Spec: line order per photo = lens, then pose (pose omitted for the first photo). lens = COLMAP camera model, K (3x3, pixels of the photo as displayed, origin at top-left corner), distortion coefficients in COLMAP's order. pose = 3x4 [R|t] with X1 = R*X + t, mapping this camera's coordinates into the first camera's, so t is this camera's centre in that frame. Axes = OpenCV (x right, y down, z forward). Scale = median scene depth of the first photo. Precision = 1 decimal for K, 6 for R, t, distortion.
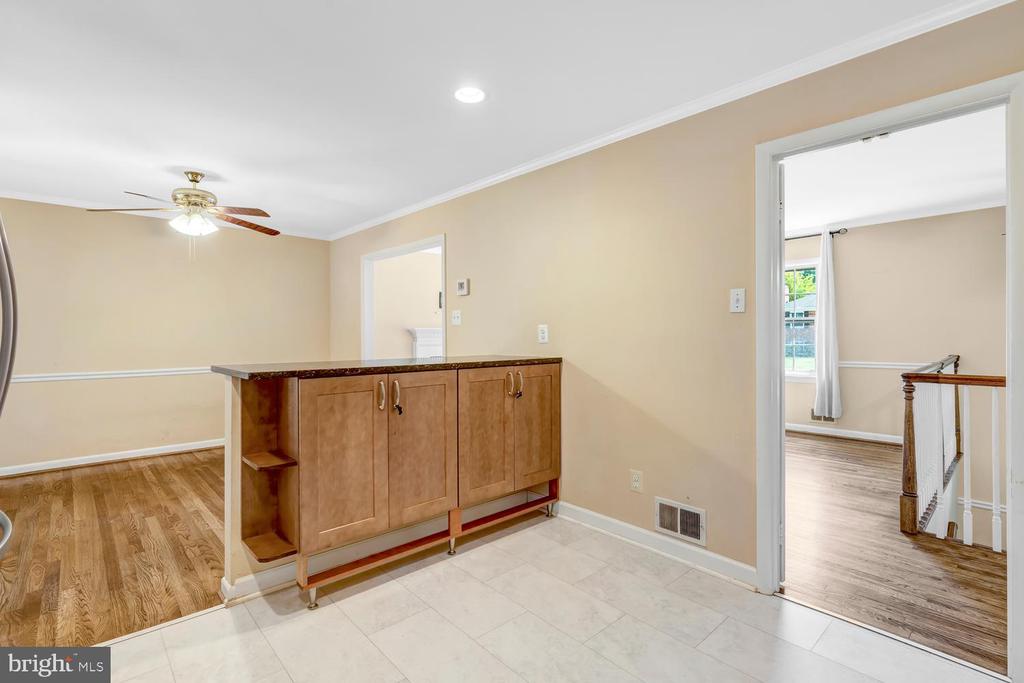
lens RADIAL K [[475.7, 0, 504.7], [0, 475.7, 334.7], [0, 0, 1]] dist [-0.001616, 0.000651]
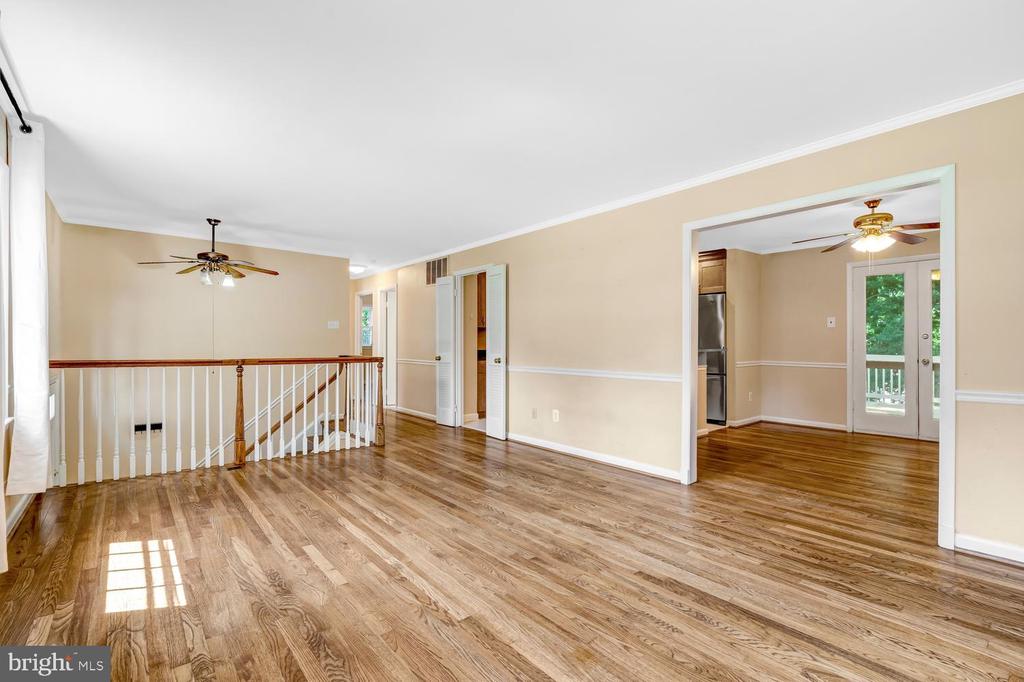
lens RADIAL K [[464.4, 0, 506.4], [0, 464.4, 341.3], [0, 0, 1]] dist [-0.004195, 0.000058]
pose [[-0.998356, 0.002324, 0.057266, 0.294196], [0.002124, 0.999991, -0.003557, 0.031336], [-0.057274, -0.003430, -0.998353, 2.943411]]
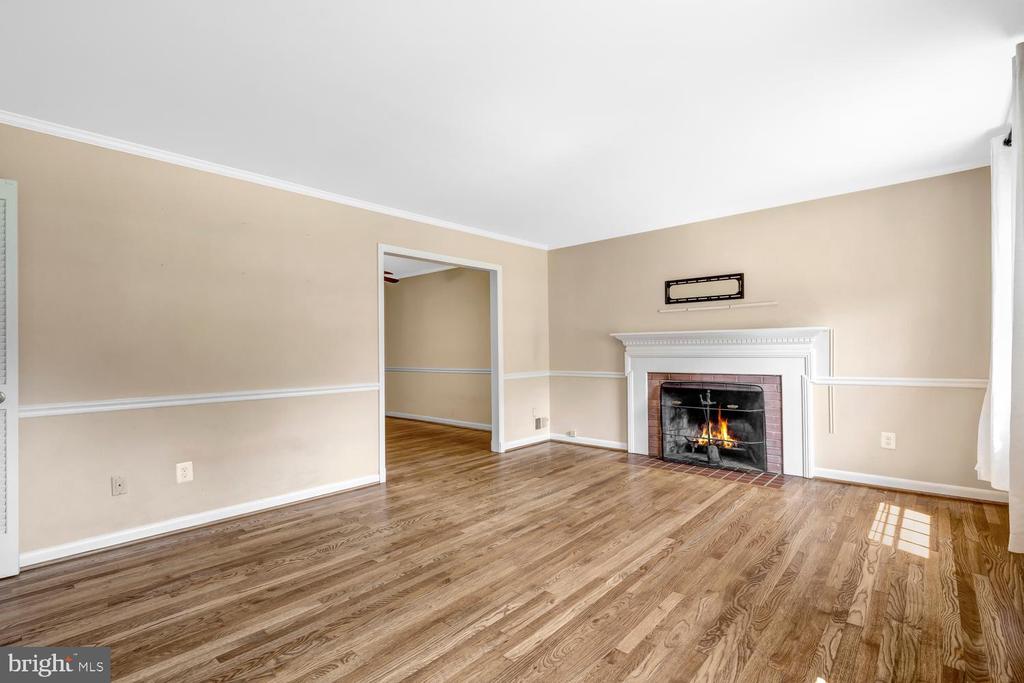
lens RADIAL K [[470.8, 0, 502.9], [0, 470.8, 346.5], [0, 0, 1]] dist [-0.003152, 0.000500]
pose [[0.084318, -0.010097, -0.996388, 1.397853], [0.008013, 0.999923, -0.009454, 0.028775], [0.996407, -0.007187, 0.084393, 1.801964]]
